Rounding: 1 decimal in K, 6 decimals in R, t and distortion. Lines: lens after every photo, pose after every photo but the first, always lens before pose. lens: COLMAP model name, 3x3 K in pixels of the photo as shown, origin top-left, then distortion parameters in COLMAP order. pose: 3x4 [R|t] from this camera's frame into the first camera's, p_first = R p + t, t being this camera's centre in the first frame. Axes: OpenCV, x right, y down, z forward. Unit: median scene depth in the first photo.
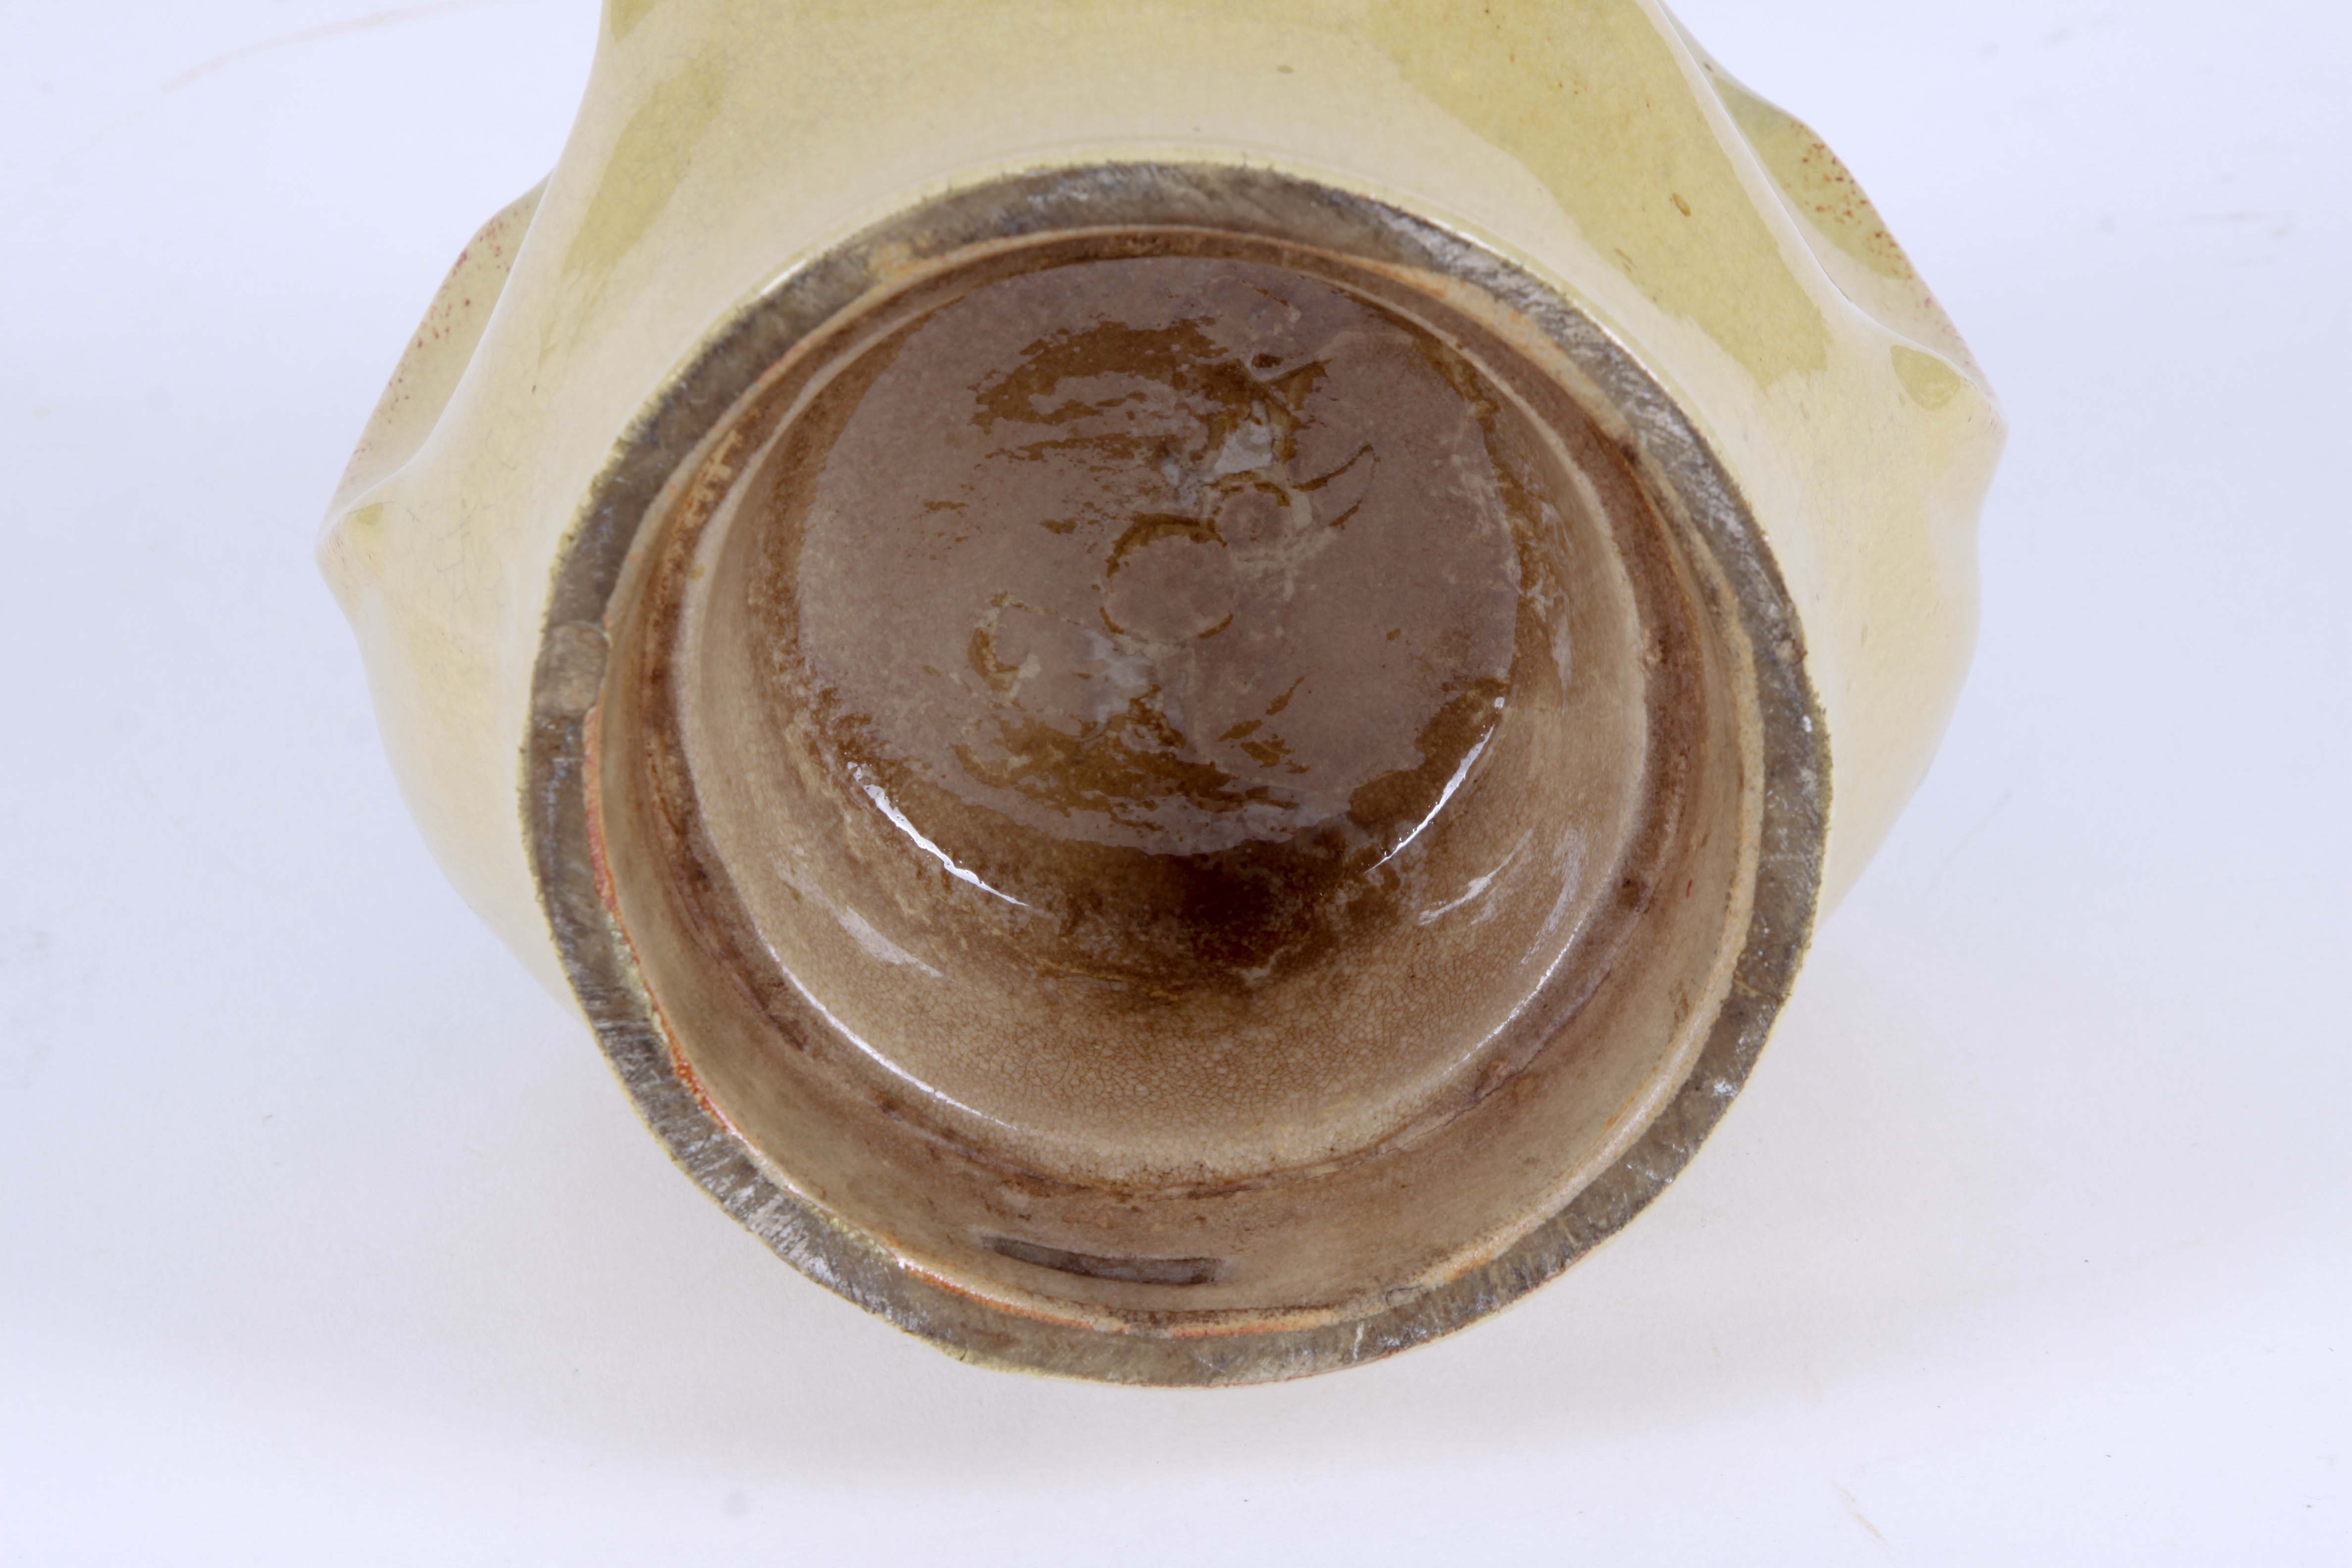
lens RADIAL K [[8937.5, 0, 1180.2], [0, 8937.5, 787.4], [0, 0, 1]] dist [0.342049, 0.000000]
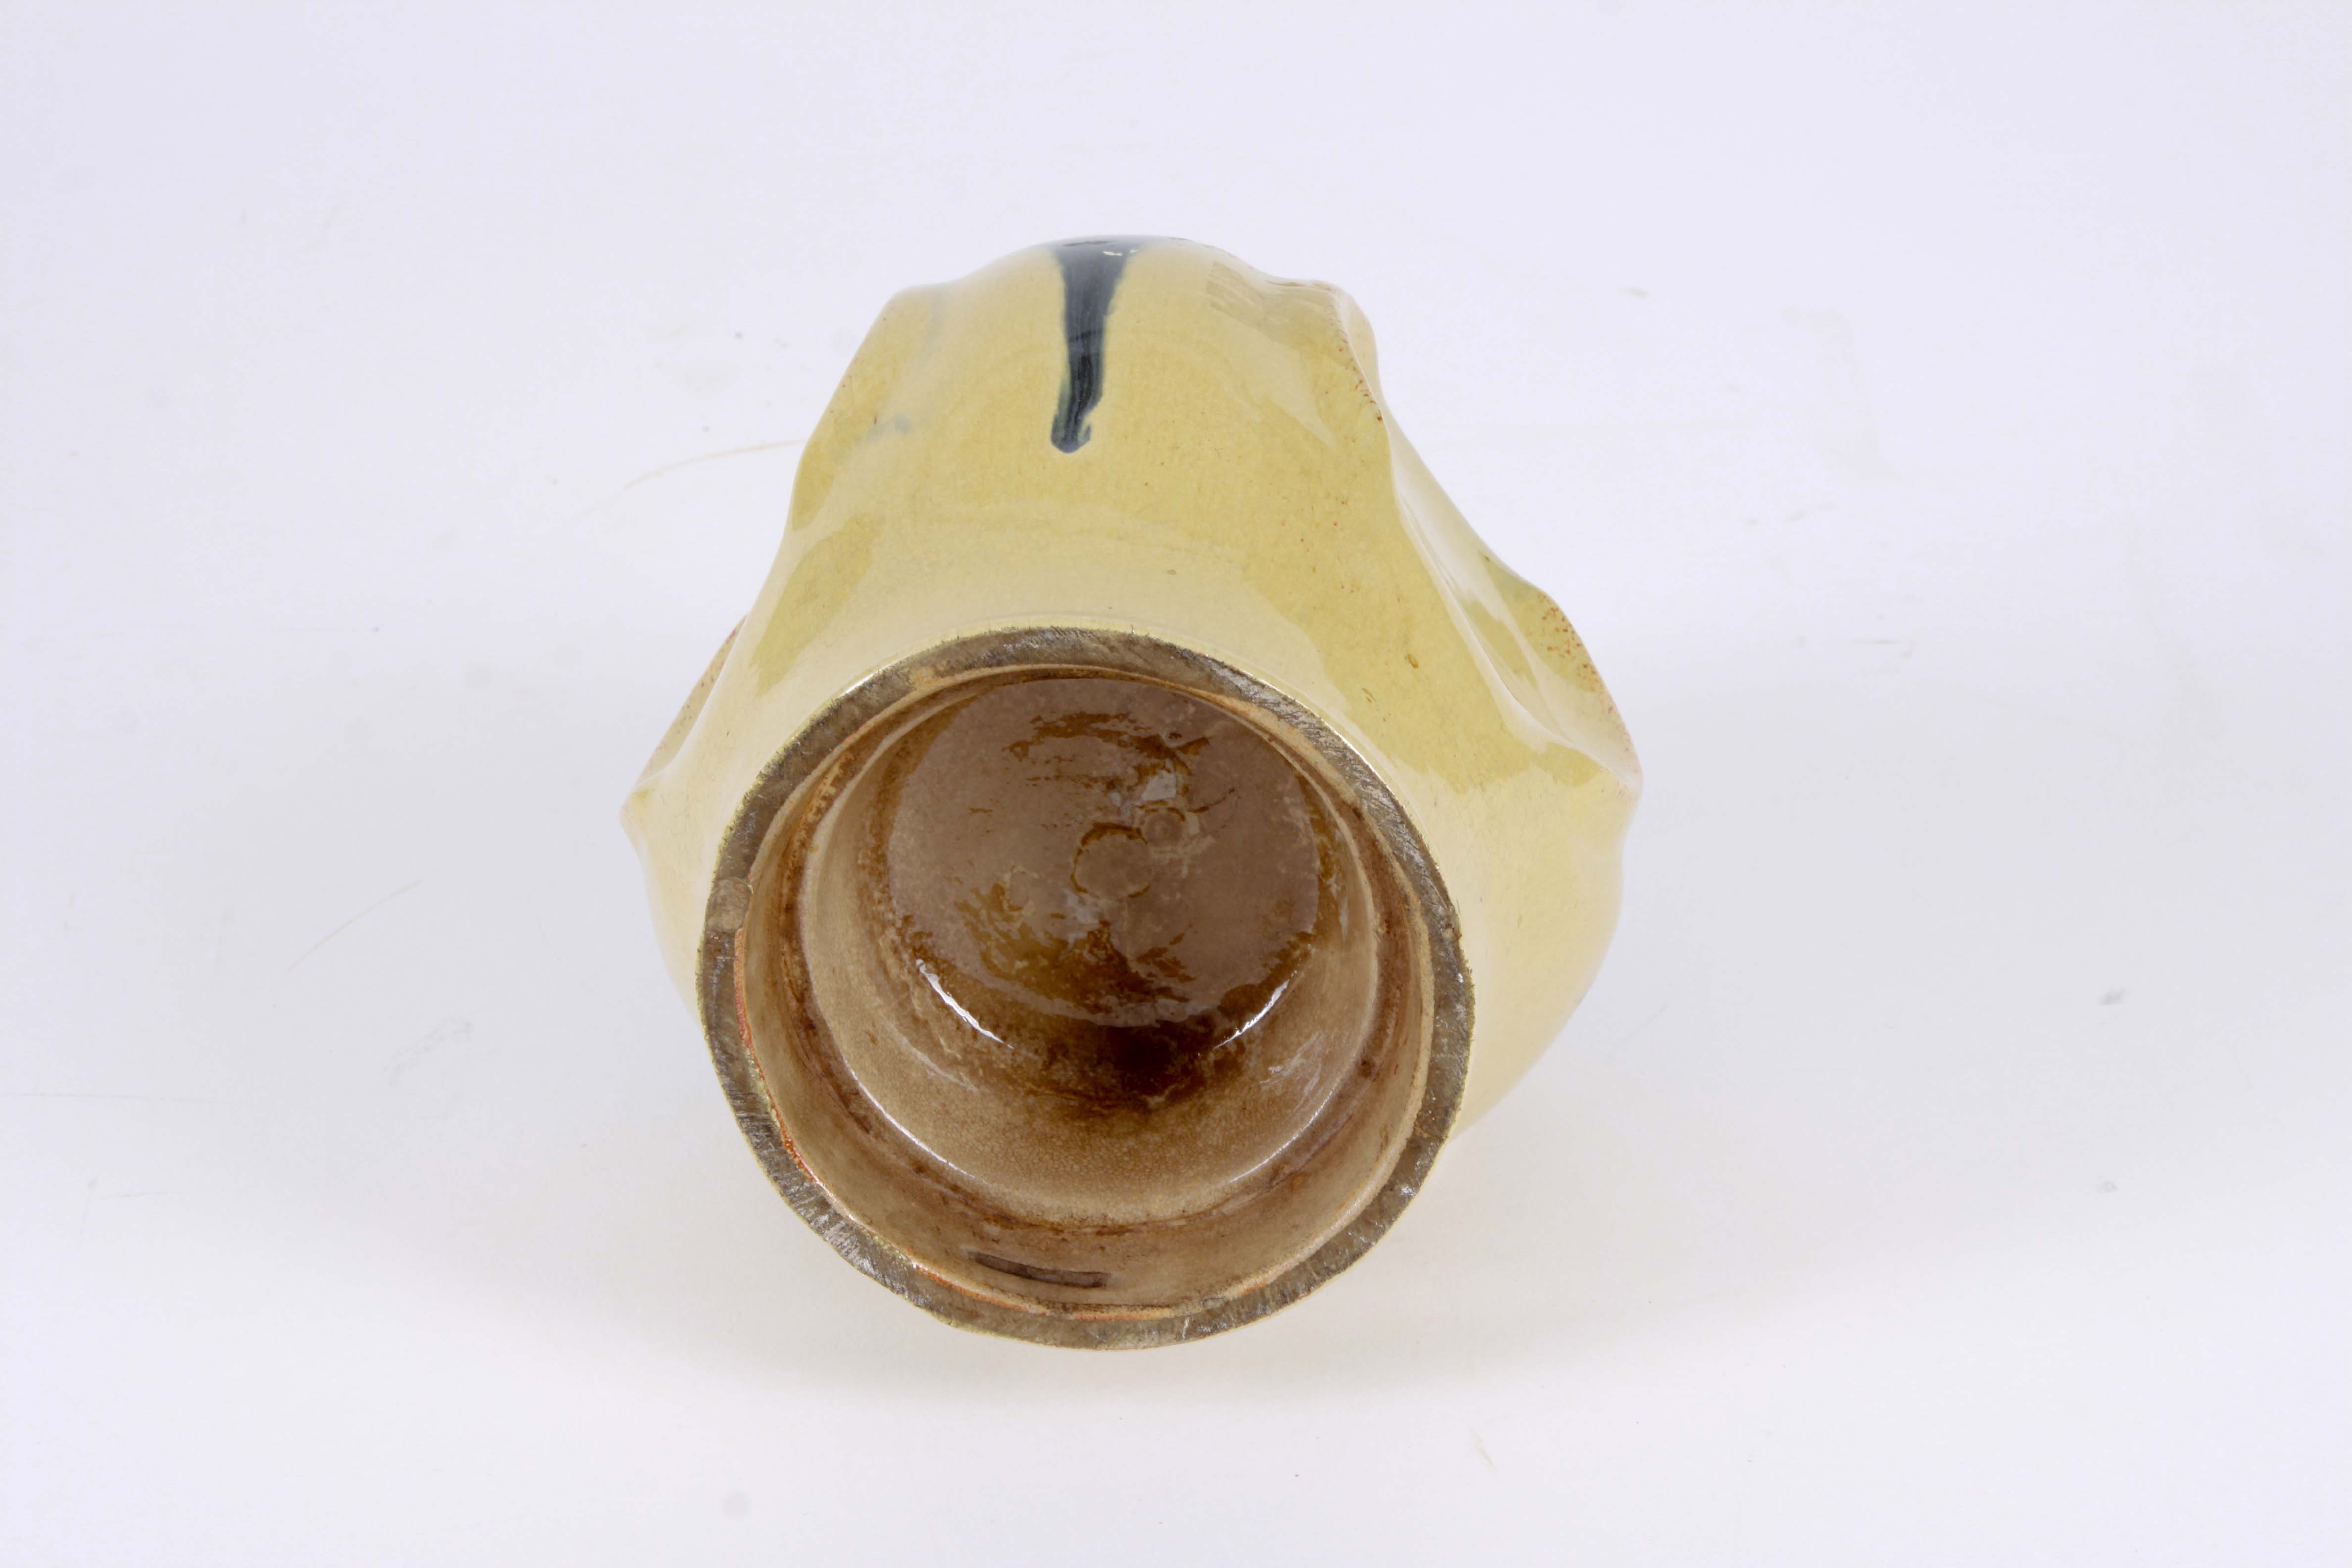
lens RADIAL K [[6429.8, 0, 1172.7], [0, 6429.8, 780.5], [0, 0, 1]] dist [0.134009, 0.000000]
pose [[0.995934, 0.054793, -0.071507, 0.097941], [-0.055281, 0.998459, -0.004872, -0.034259], [0.071130, 0.008805, 0.997428, -0.200227]]
